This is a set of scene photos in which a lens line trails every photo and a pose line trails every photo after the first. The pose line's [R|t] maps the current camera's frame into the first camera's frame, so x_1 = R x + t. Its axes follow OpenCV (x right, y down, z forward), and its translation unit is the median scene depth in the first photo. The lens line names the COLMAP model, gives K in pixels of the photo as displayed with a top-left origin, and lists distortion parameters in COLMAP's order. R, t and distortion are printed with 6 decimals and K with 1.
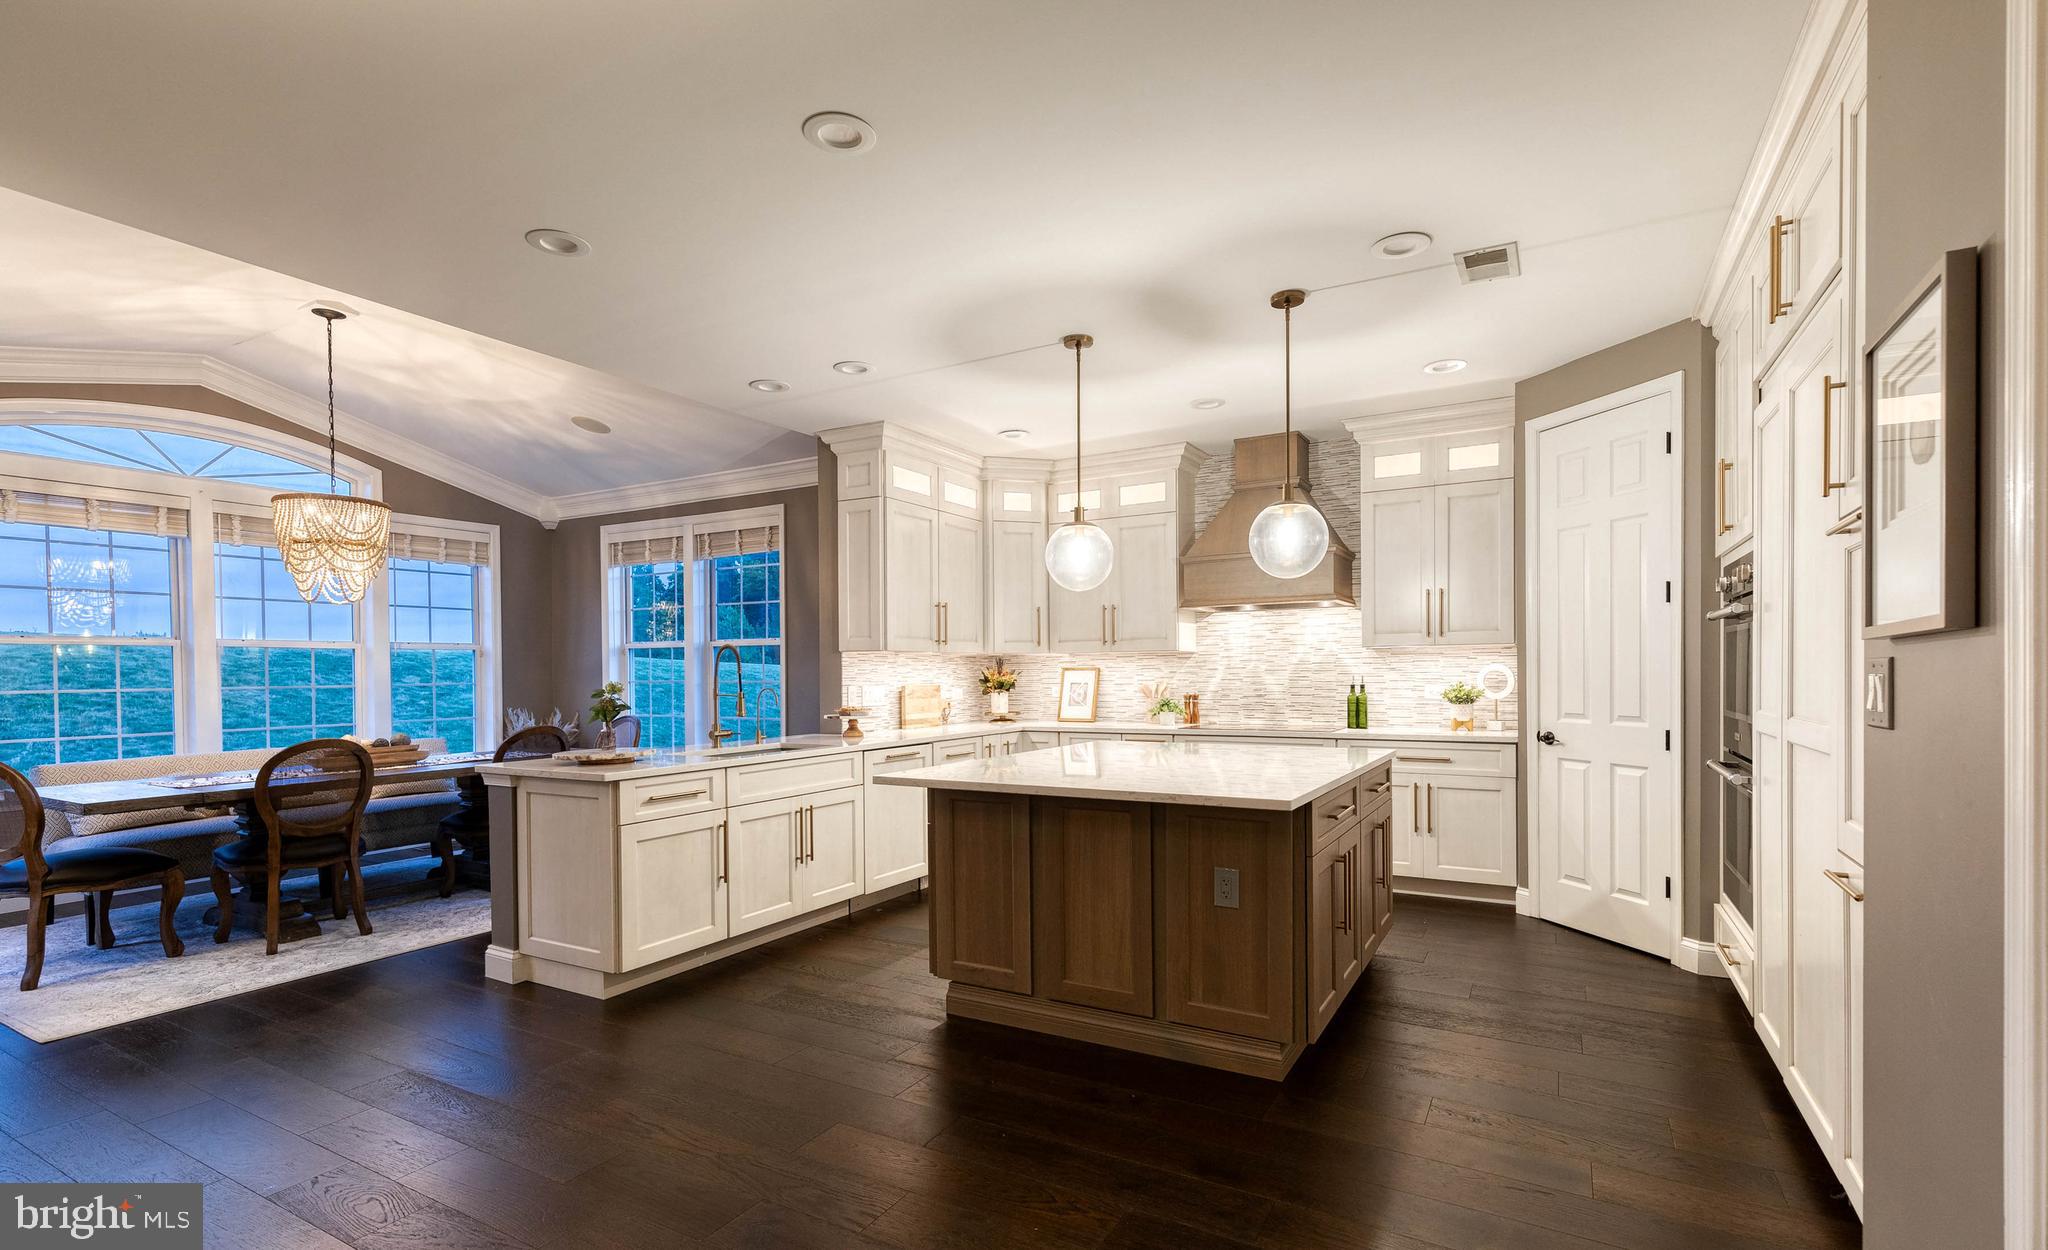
lens RADIAL K [[919.5, 0, 1042.7], [0, 919.5, 682.2], [0, 0, 1]] dist [0.014038, -0.007765]
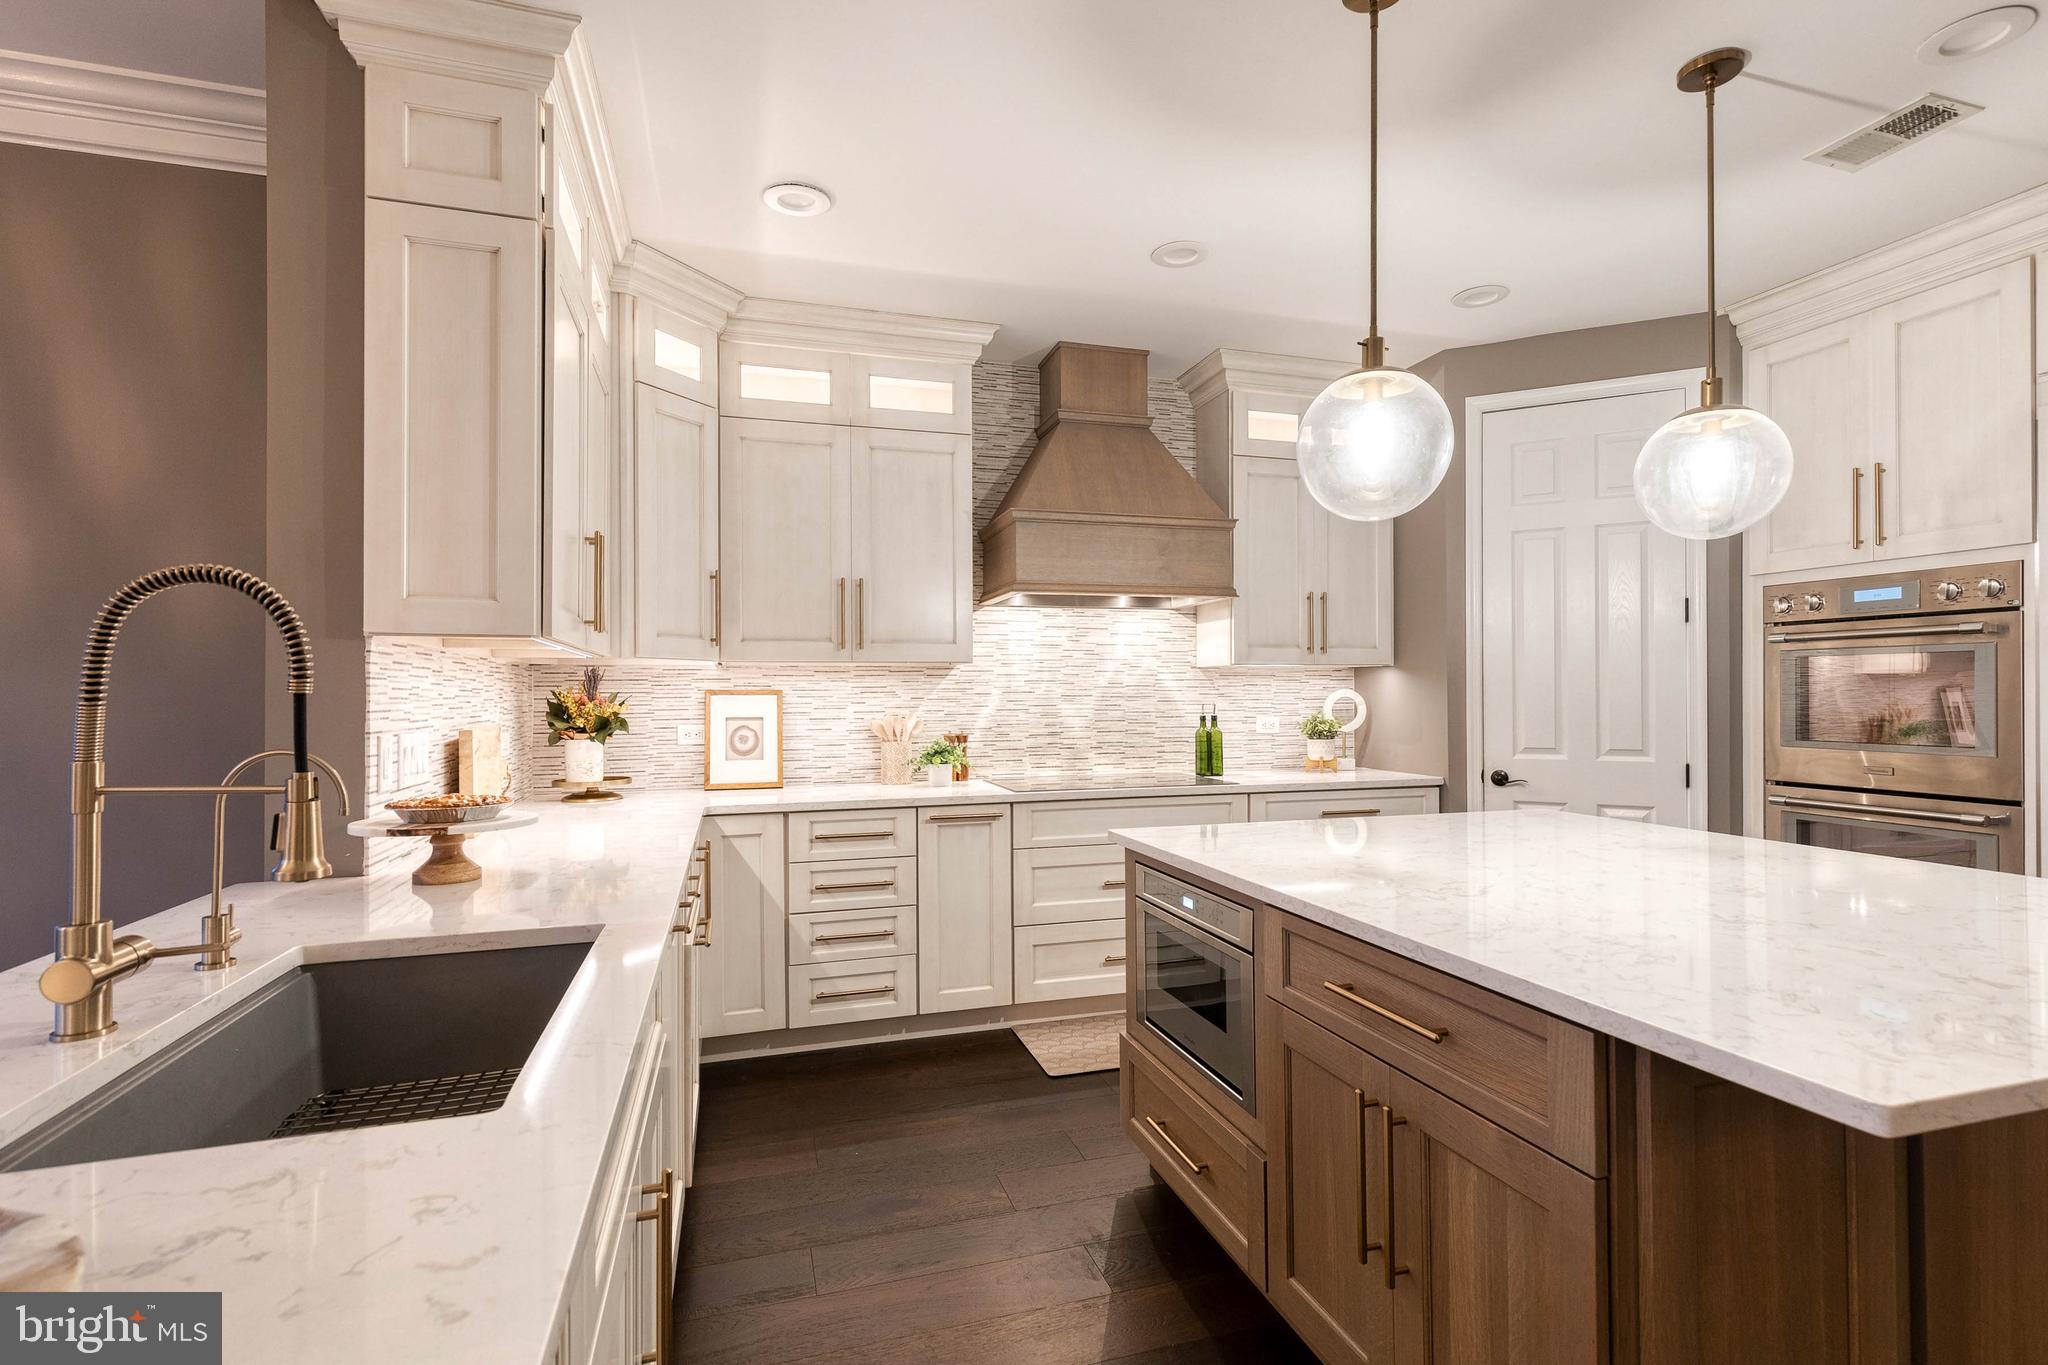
lens RADIAL K [[962.9, 0, 1039.8], [0, 962.9, 685.8], [0, 0, 1]] dist [0.006856, -0.000345]
pose [[0.688891, 0.012476, 0.724758, -0.315082], [0.006267, 0.999712, -0.023166, -0.004516], [-0.724838, 0.020501, 0.688614, 0.586468]]
